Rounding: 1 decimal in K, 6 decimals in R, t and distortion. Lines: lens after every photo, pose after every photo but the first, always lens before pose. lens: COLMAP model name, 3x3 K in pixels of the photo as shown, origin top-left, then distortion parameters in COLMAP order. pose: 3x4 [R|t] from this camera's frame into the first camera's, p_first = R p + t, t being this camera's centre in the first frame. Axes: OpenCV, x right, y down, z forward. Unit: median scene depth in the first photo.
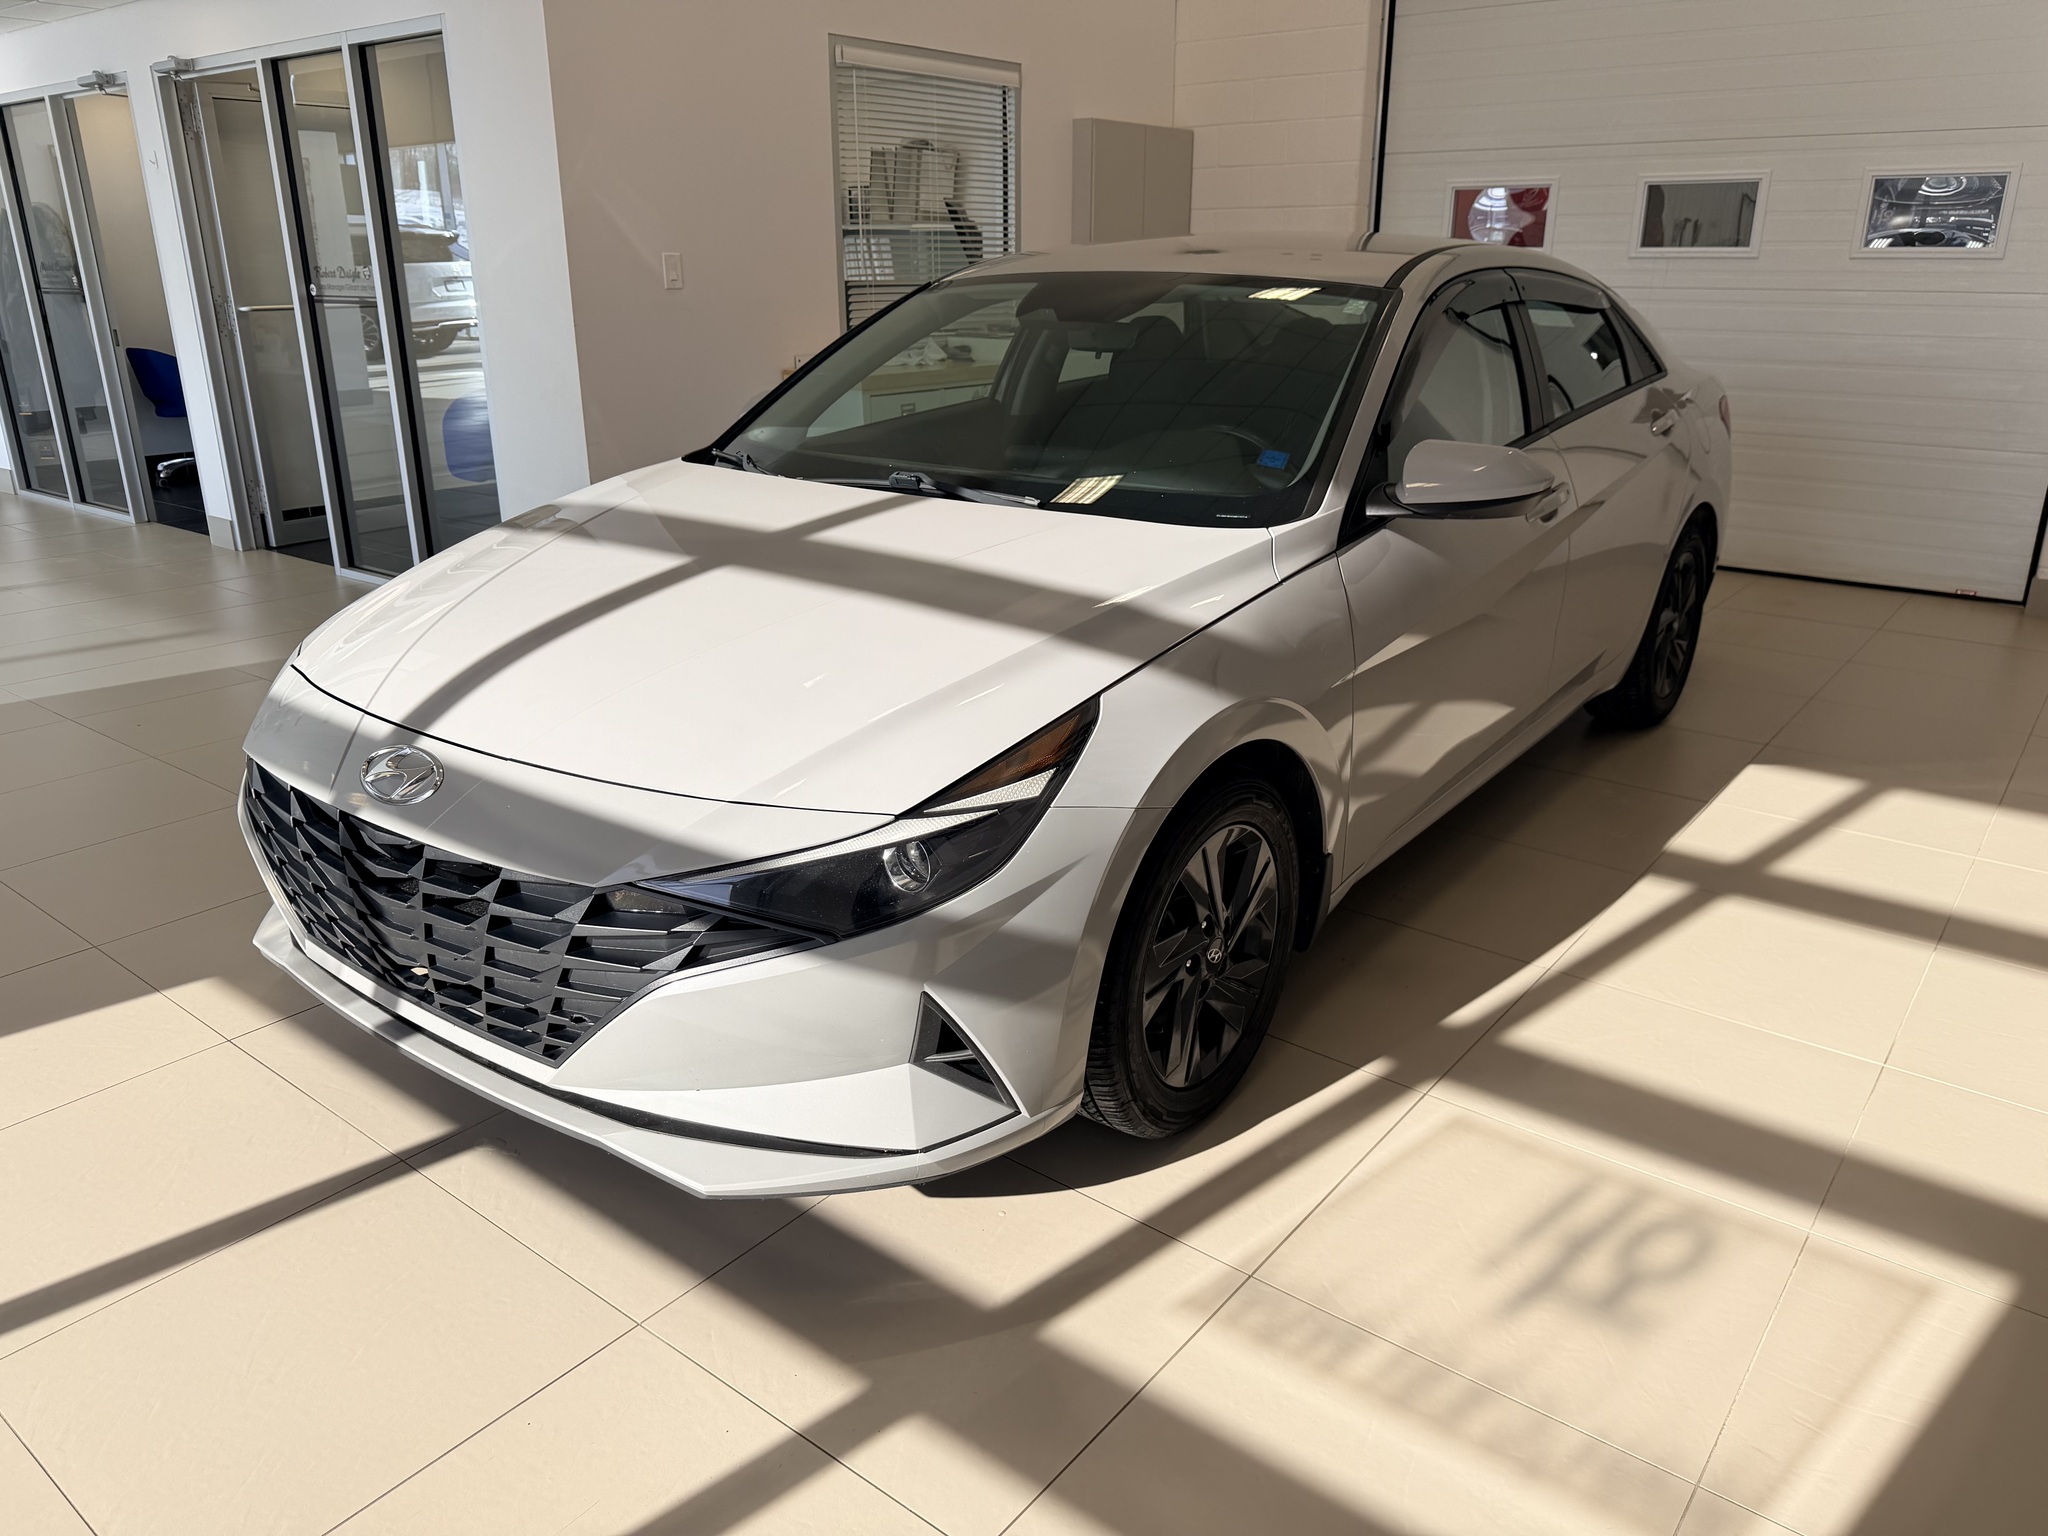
lens RADIAL K [[1470.9, 0, 1018.8], [0, 1470.9, 780.5], [0, 0, 1]] dist [-0.024931, -0.002707]
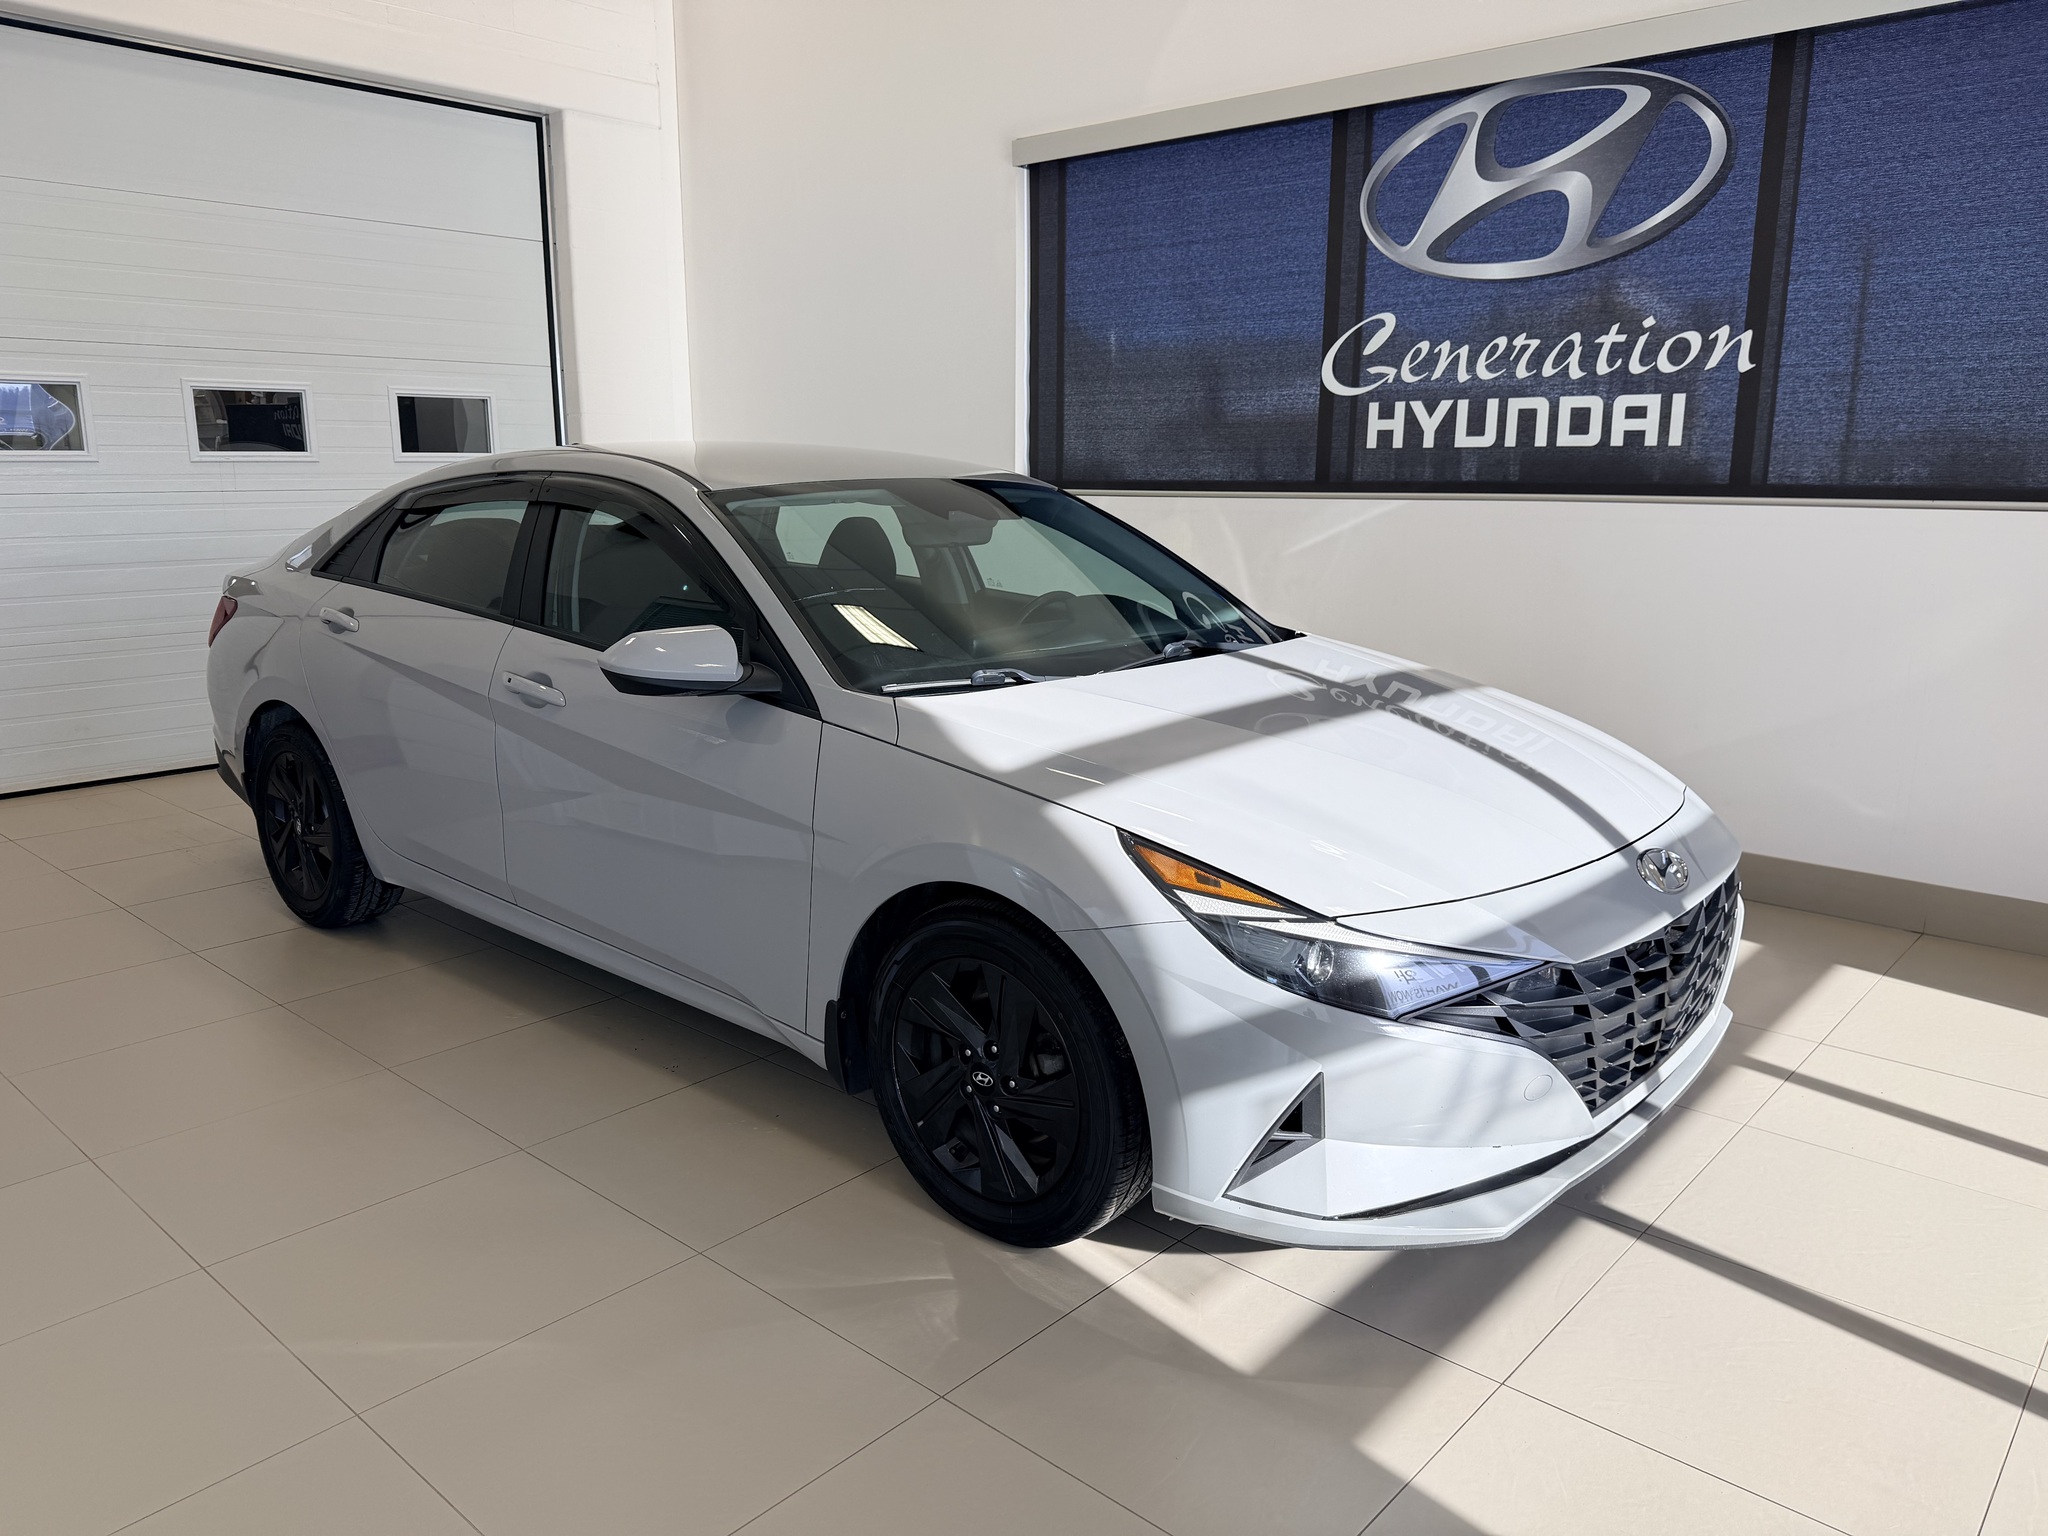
lens RADIAL K [[1470.9, 0, 998.2], [0, 1470.9, 802.0], [0, 0, 1]] dist [-0.024931, -0.002707]
pose [[0.060520, -0.218001, 0.974070, -0.566752], [0.327858, 0.926058, 0.186885, -0.163127], [-0.942787, 0.308046, 0.127518, 0.466865]]
